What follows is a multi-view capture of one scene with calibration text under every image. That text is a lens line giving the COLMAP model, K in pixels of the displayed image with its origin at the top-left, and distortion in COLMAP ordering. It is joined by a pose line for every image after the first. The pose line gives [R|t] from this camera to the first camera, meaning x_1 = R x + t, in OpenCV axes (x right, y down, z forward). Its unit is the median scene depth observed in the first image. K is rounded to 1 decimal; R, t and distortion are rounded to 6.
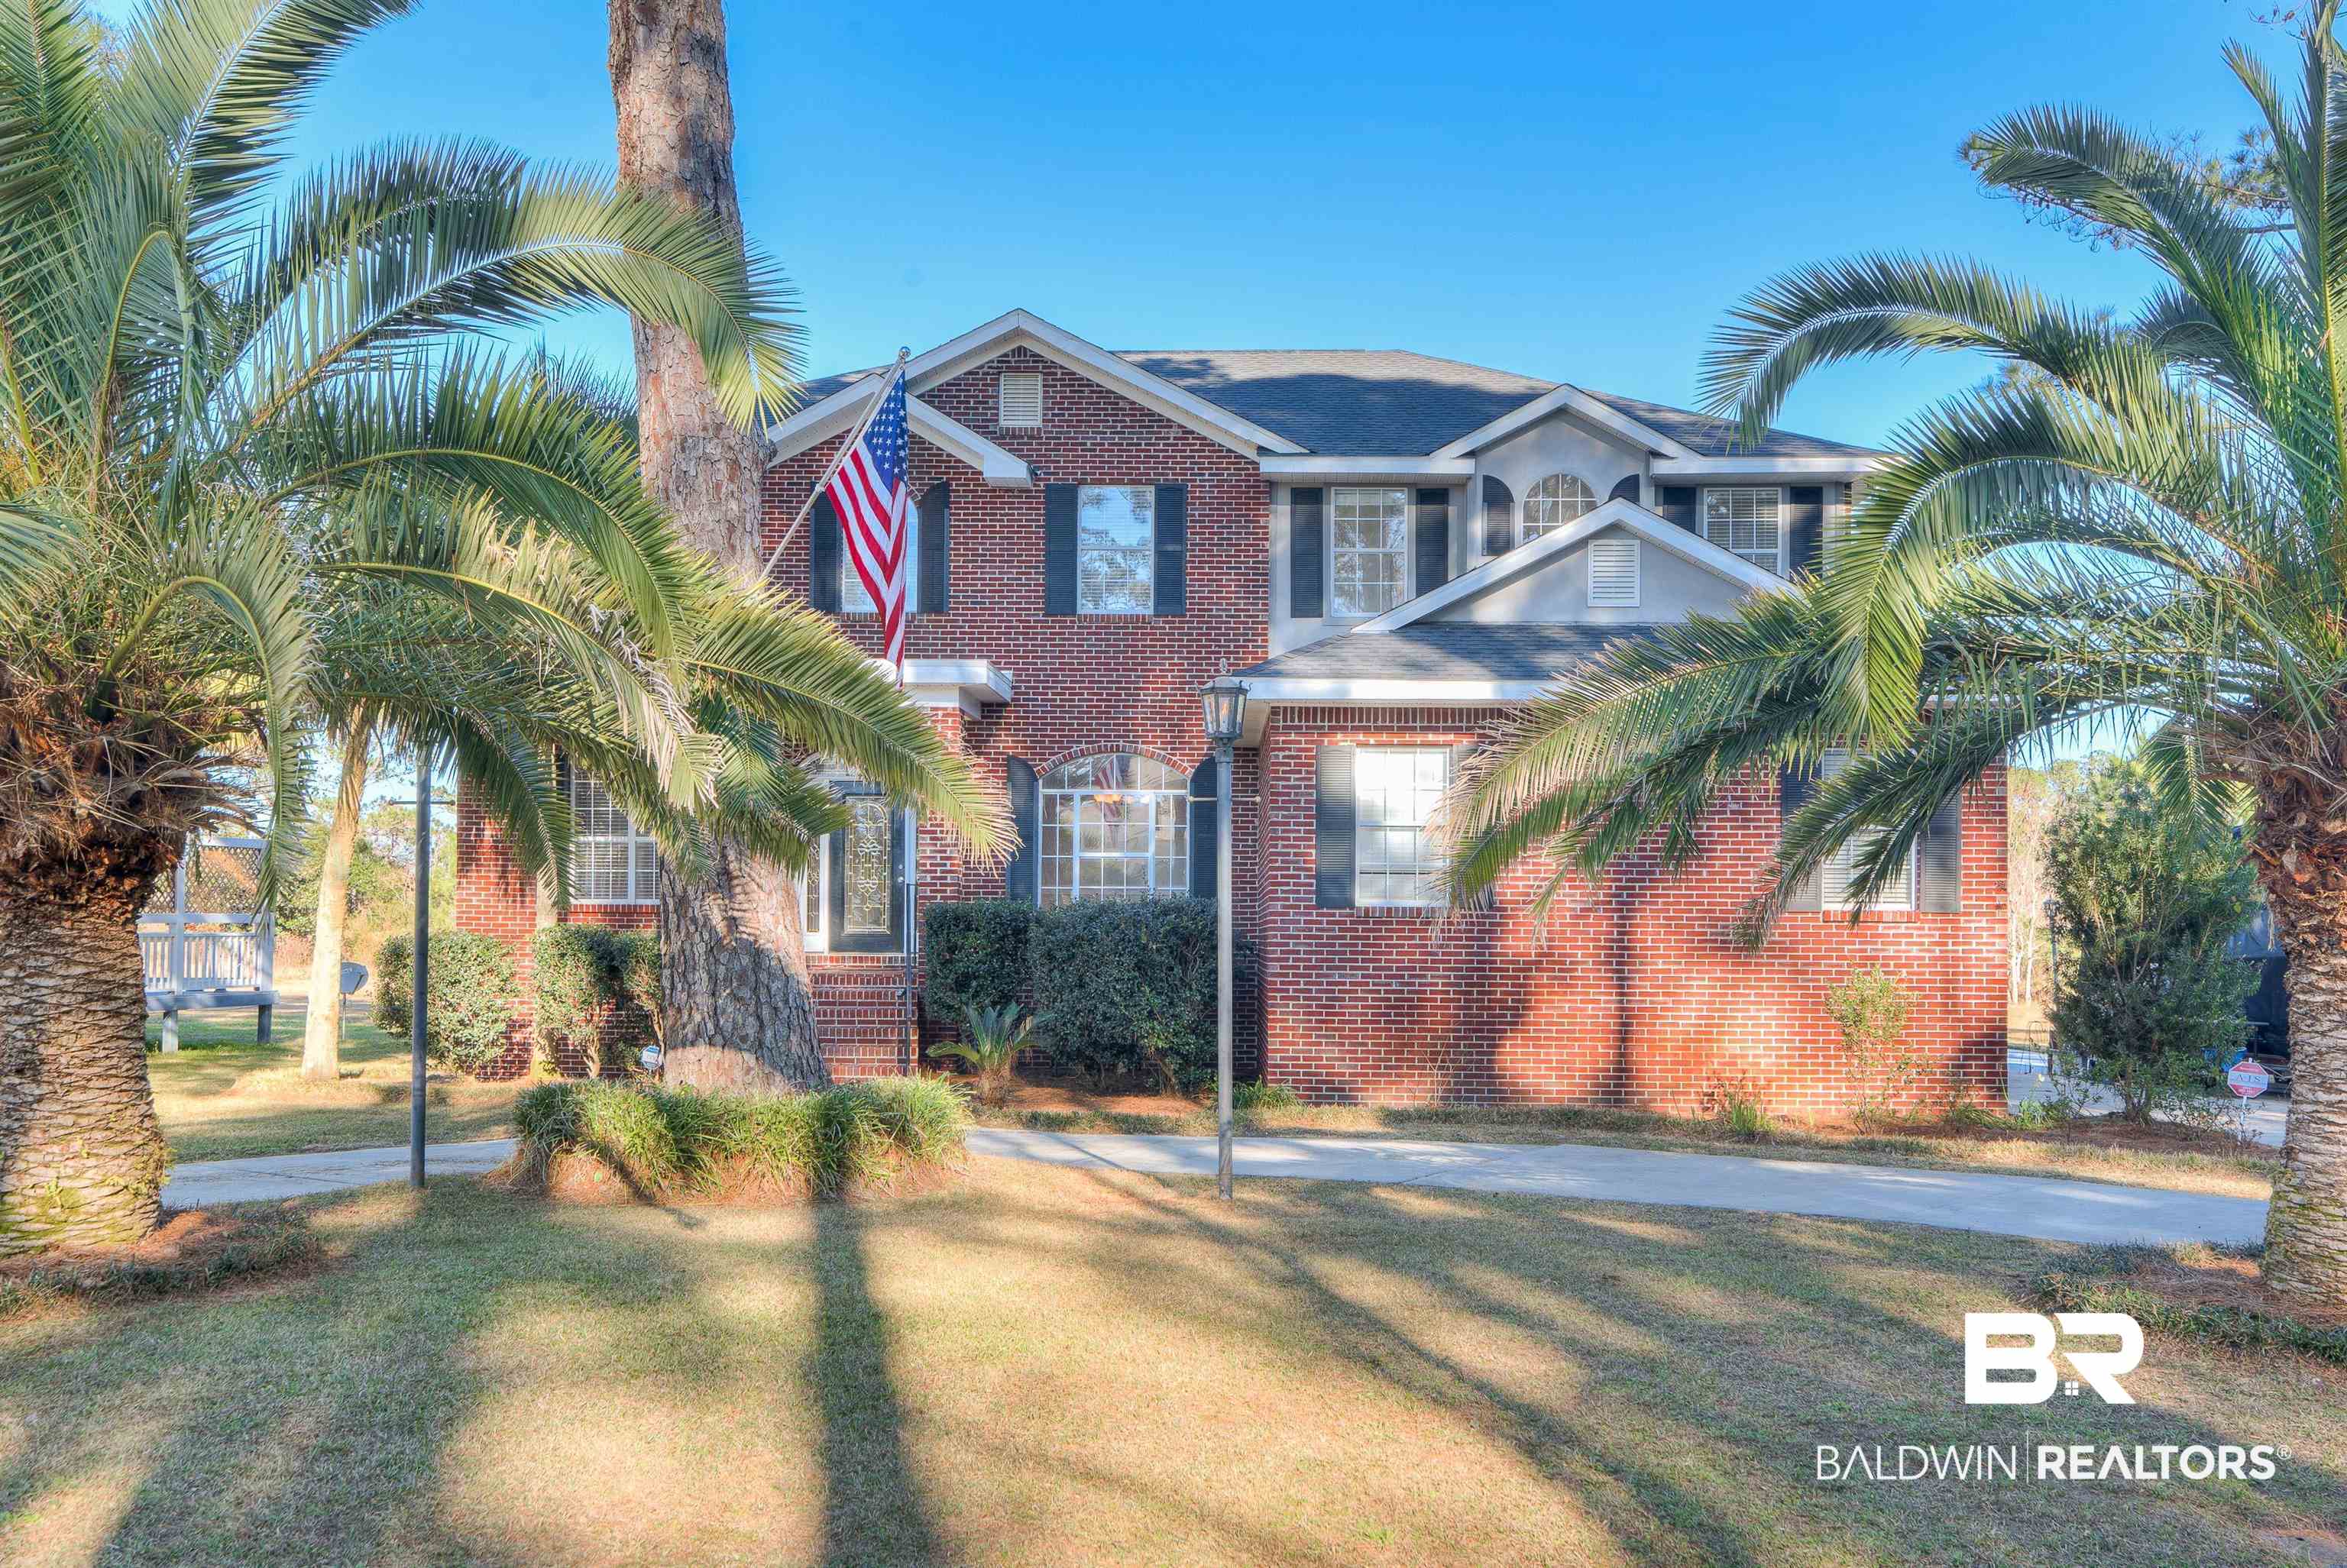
lens RADIAL K [[1873.5, 0, 1099.9], [0, 1873.5, 862.9], [0, 0, 1]] dist [-0.008151, -0.004664]
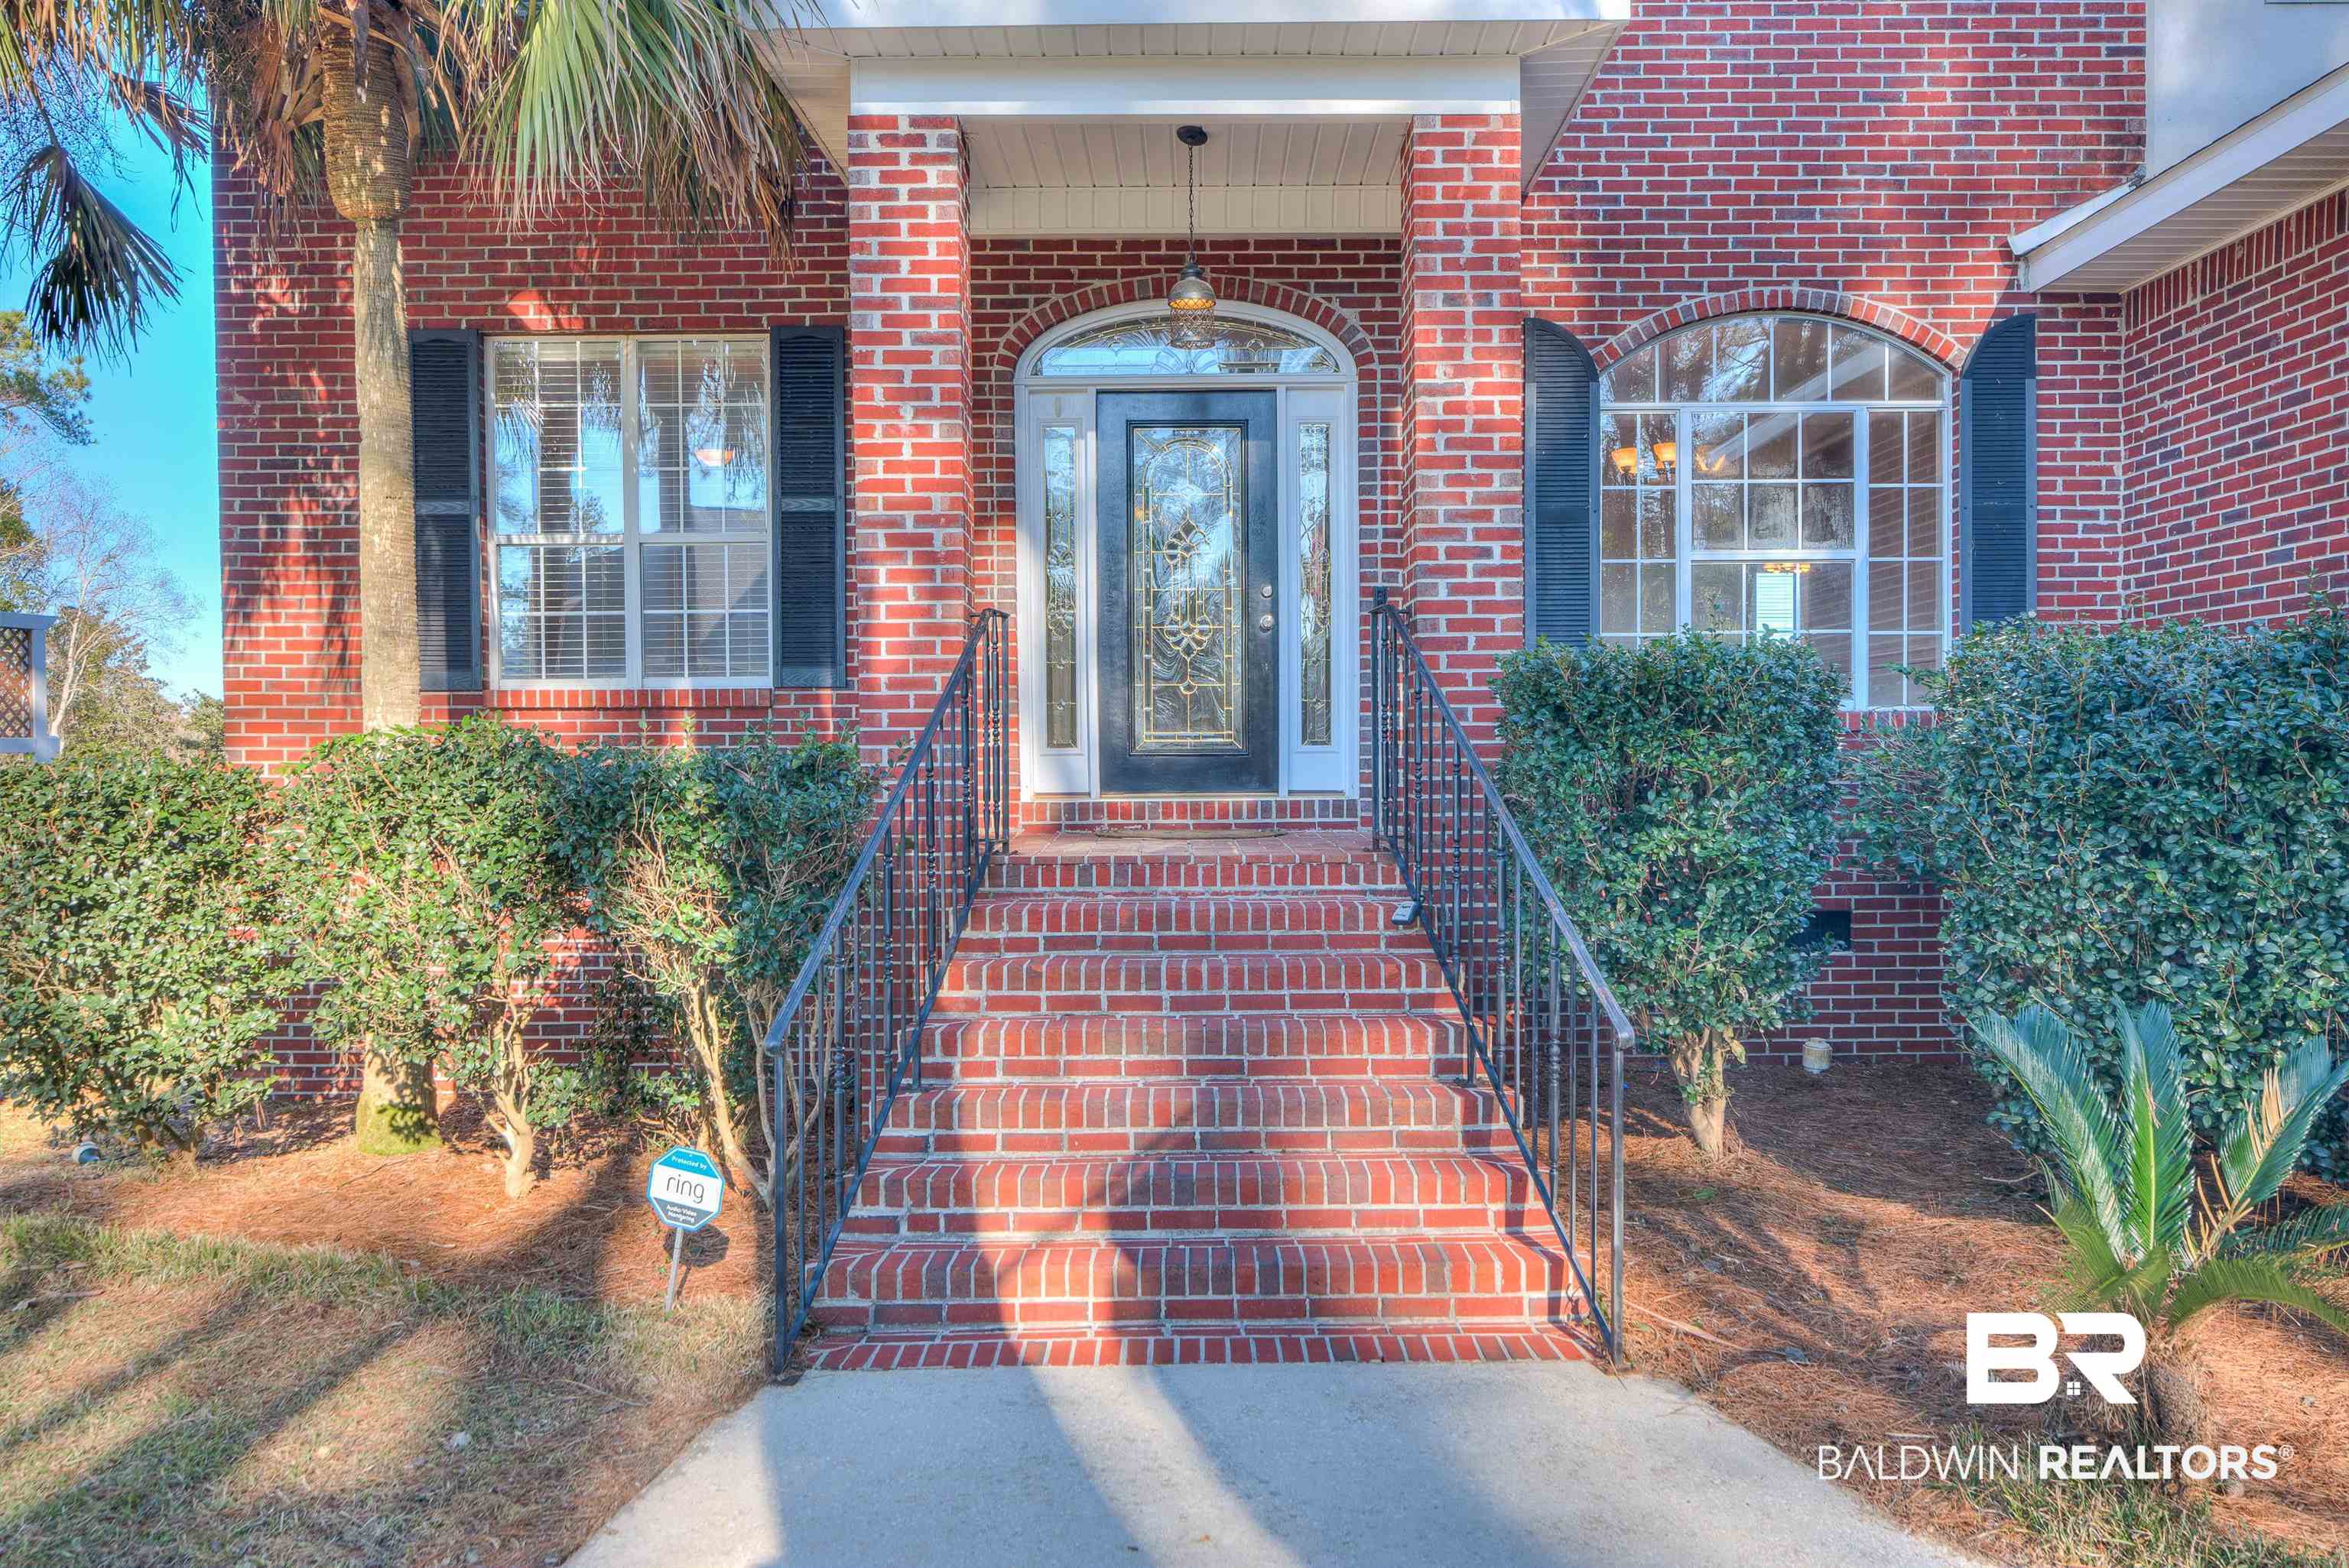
lens RADIAL K [[1727.9, 0, 1174.5], [0, 1727.9, 784.0], [0, 0, 1]] dist [-0.006378, -0.003399]
pose [[0.999199, -0.015480, 0.036892, -0.150411], [0.013516, 0.998509, 0.052892, 0.026360], [-0.037656, -0.052351, 0.997919, 0.638136]]
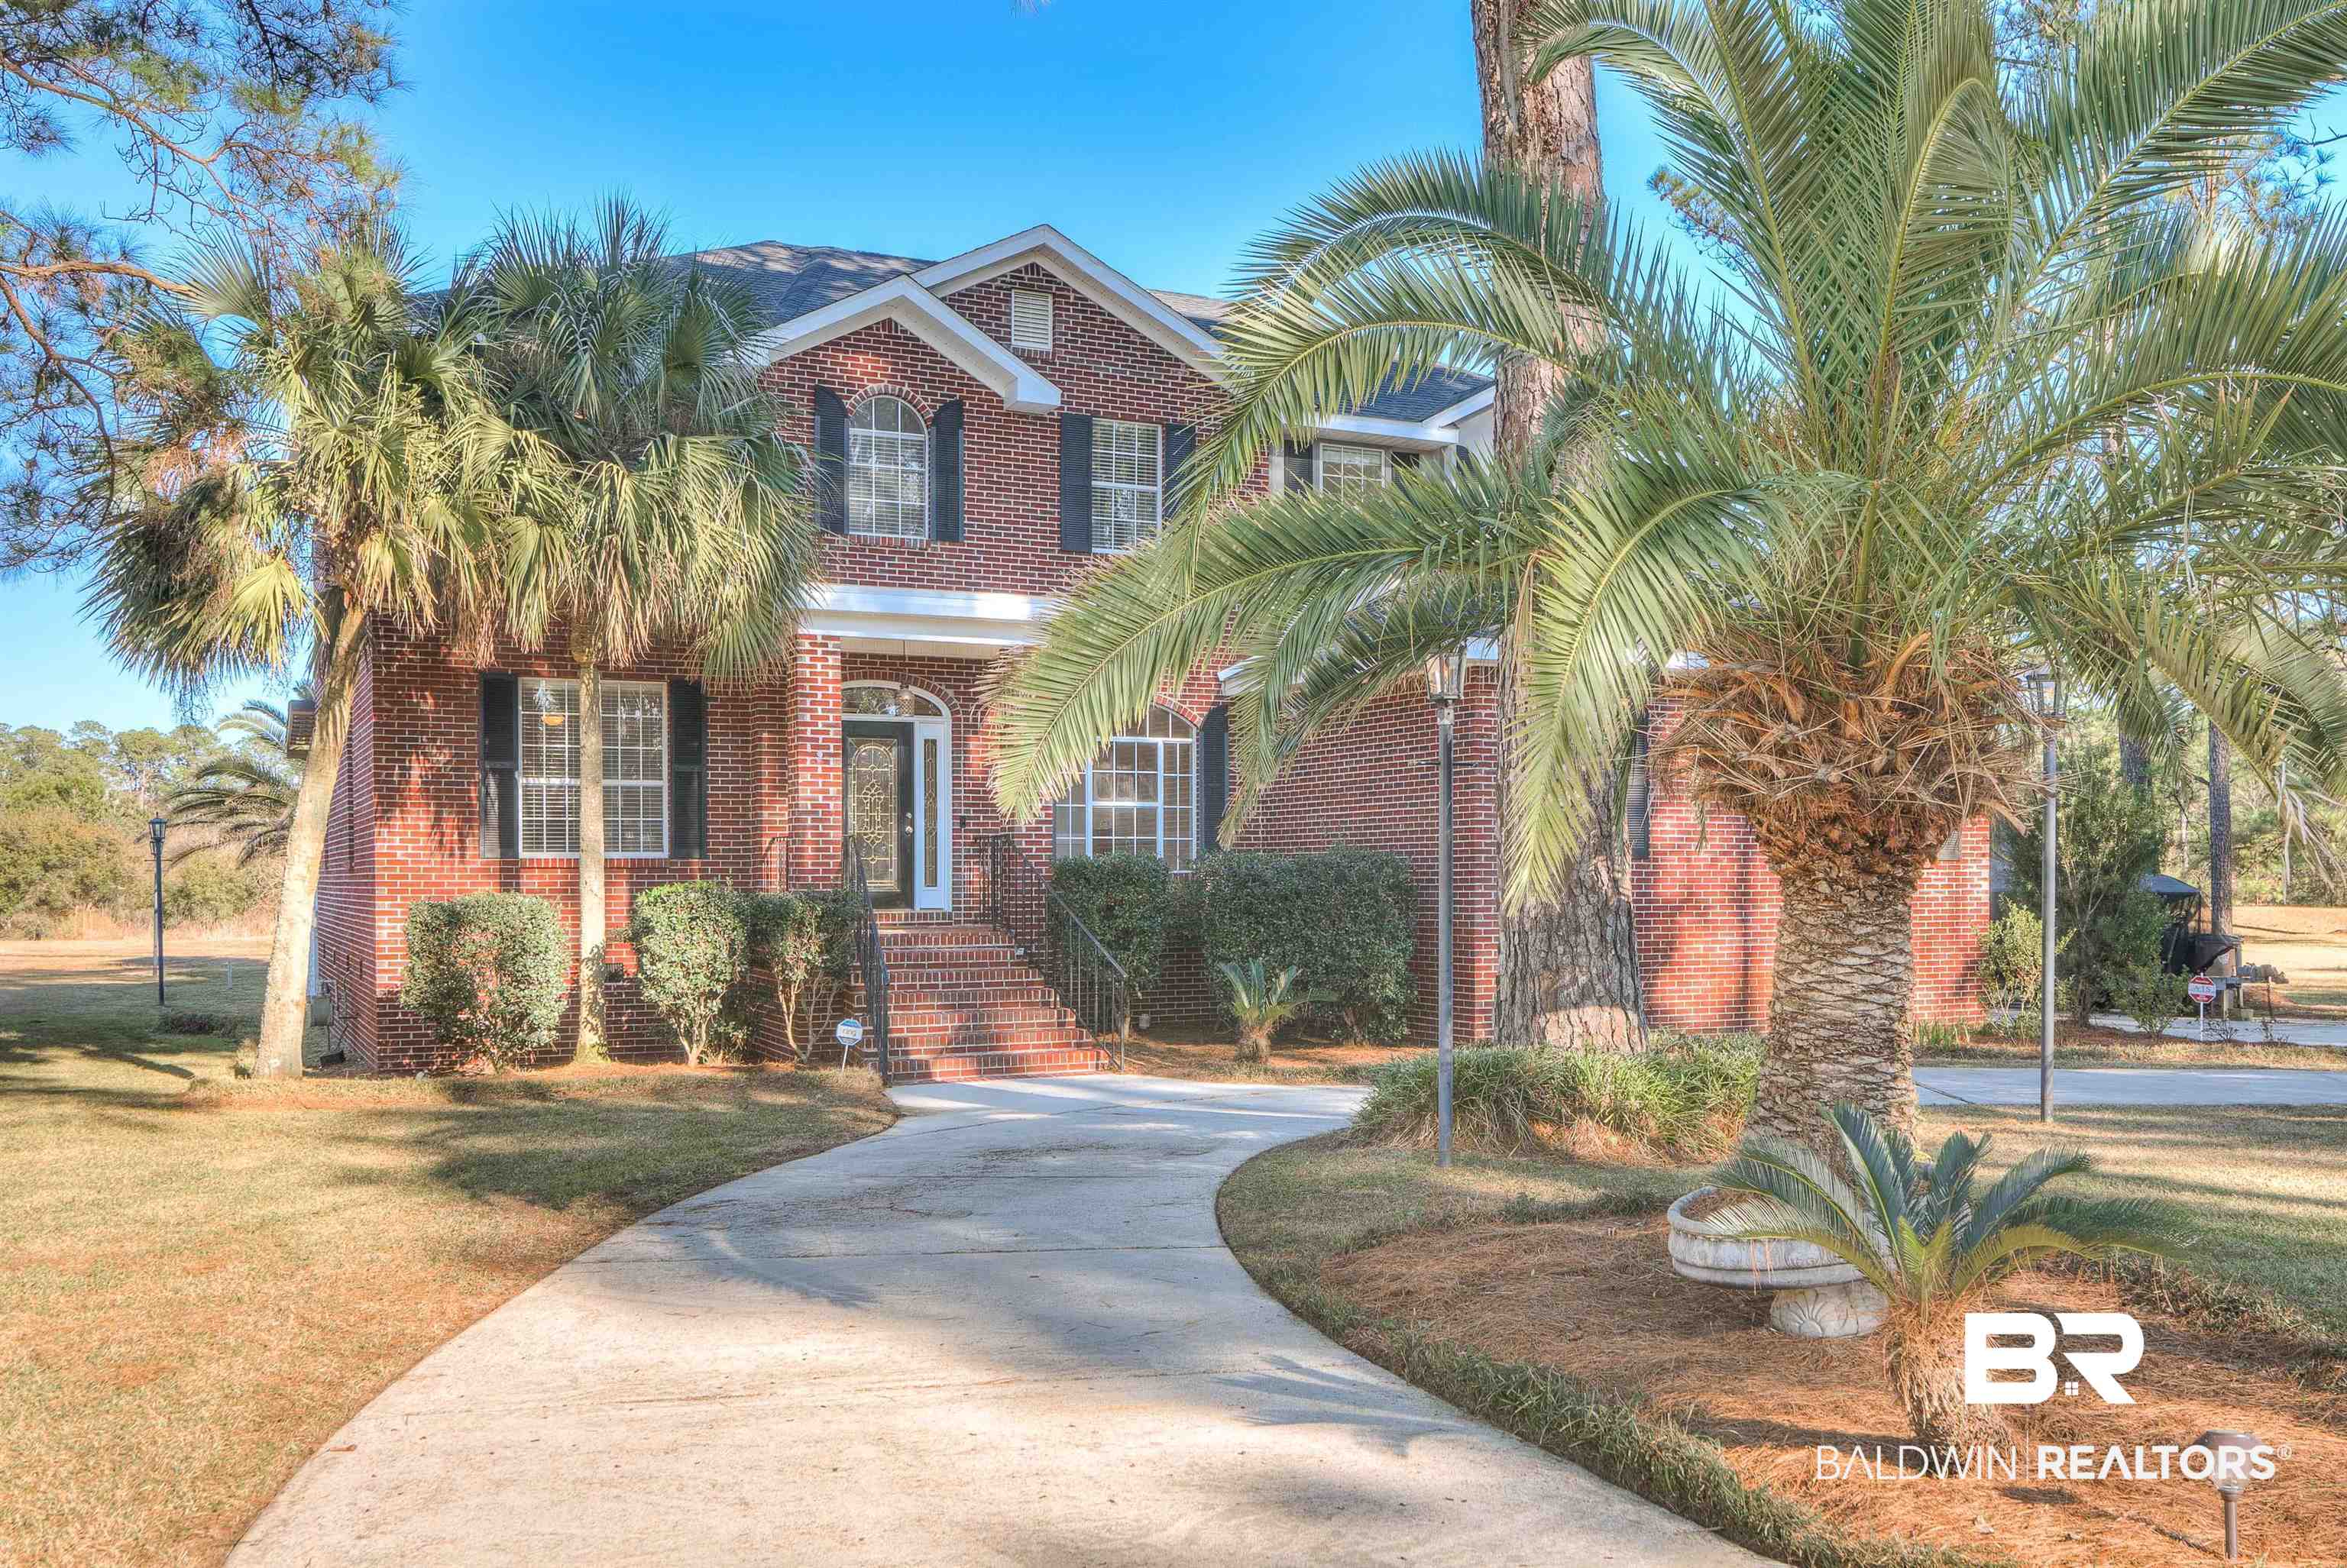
lens RADIAL K [[1984.5, 0, 1172.9], [0, 1984.5, 833.6], [0, 0, 1]] dist [-0.000227, 0.001020]
pose [[0.889325, -0.001056, 0.457274, -0.460189], [-0.007119, 0.999844, 0.016154, -0.005838], [-0.457220, -0.017622, 0.889179, 0.078235]]
